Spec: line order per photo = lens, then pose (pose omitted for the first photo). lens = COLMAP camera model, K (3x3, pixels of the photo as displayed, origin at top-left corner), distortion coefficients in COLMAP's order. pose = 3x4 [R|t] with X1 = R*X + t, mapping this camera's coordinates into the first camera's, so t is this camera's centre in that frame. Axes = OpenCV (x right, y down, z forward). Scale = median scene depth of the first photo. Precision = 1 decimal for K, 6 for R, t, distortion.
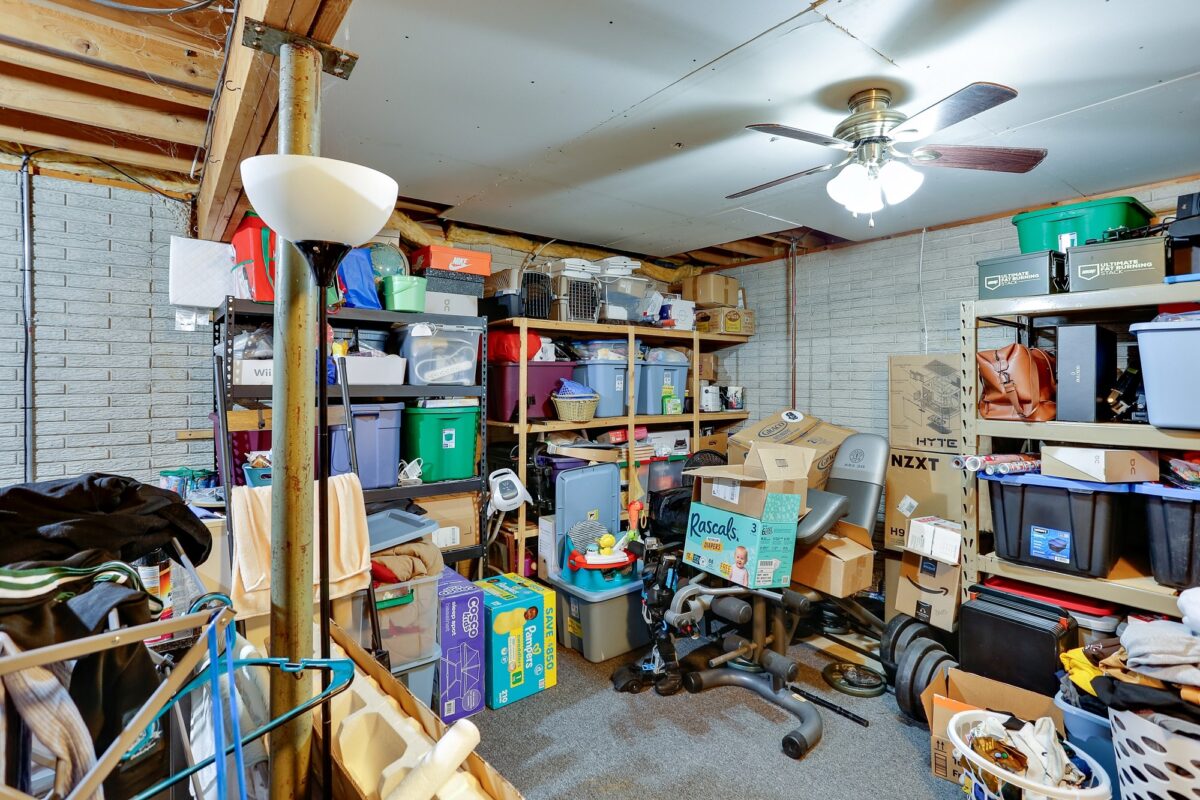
lens RADIAL K [[583.6, 0, 602.6], [0, 583.6, 387.8], [0, 0, 1]] dist [-0.046497, 0.029983]
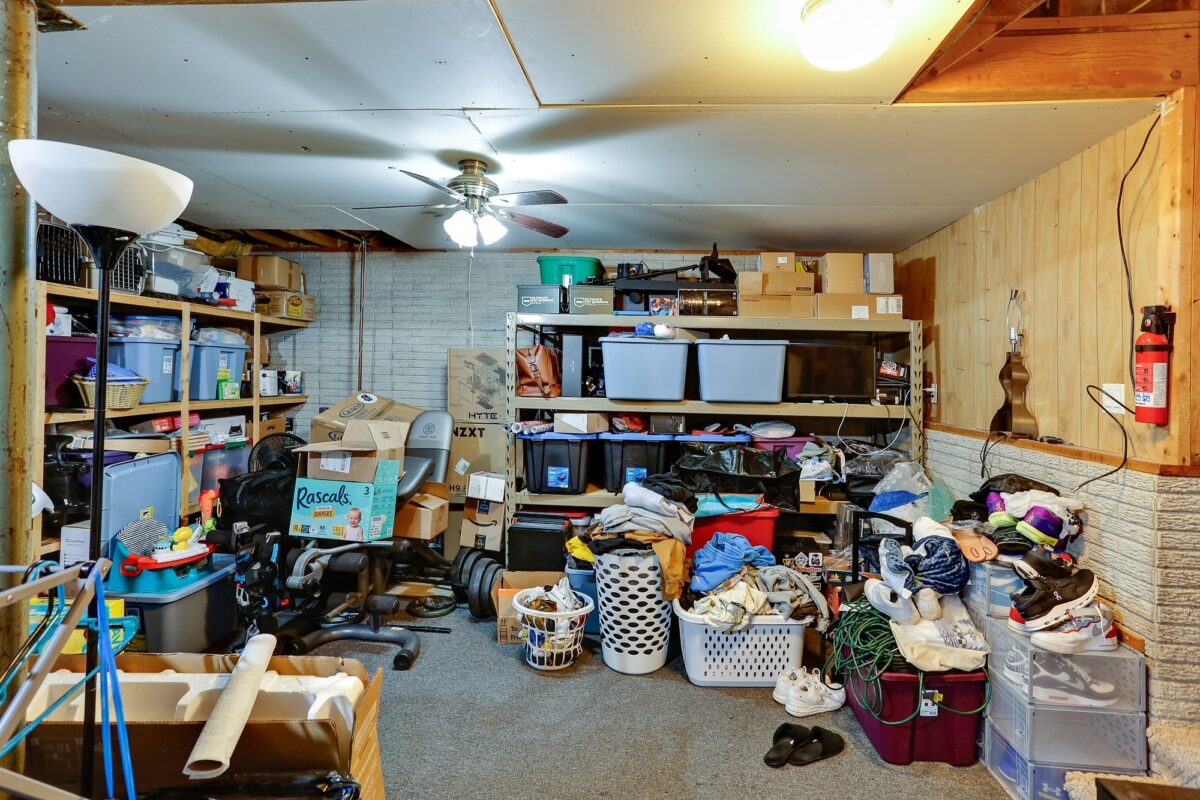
lens RADIAL K [[587.8, 0, 603.1], [0, 587.8, 379.4], [0, 0, 1]] dist [-0.047202, 0.033822]
pose [[0.692308, 0.005850, 0.721579, -0.234102], [-0.012566, 0.999913, 0.003949, 0.003567], [-0.721493, -0.011802, 0.692321, -0.147506]]
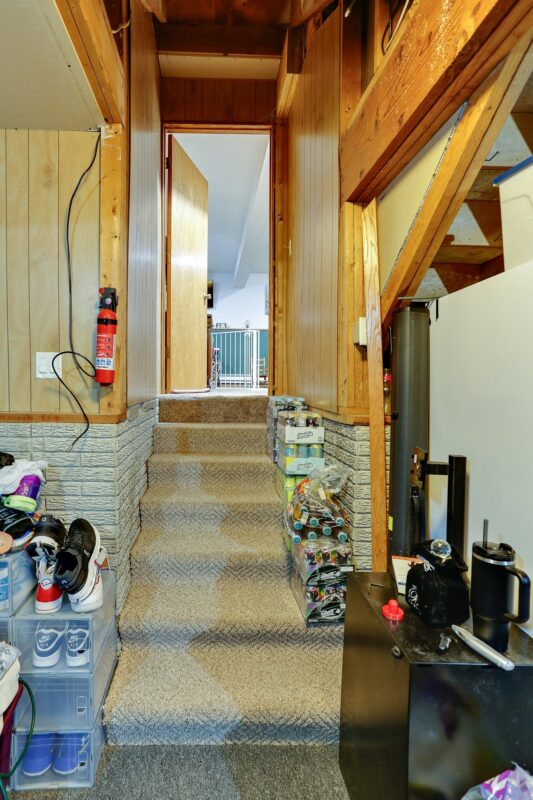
lens RADIAL K [[391.9, 0, 266.5], [0, 391.9, 400.0], [0, 0, 1]] dist [-0.047202, 0.033822]
pose [[-0.807046, -0.026698, 0.589884, 0.347556], [-0.010952, 0.999482, 0.030253, 0.074818], [-0.590387, 0.017955, -0.806921, 0.313291]]
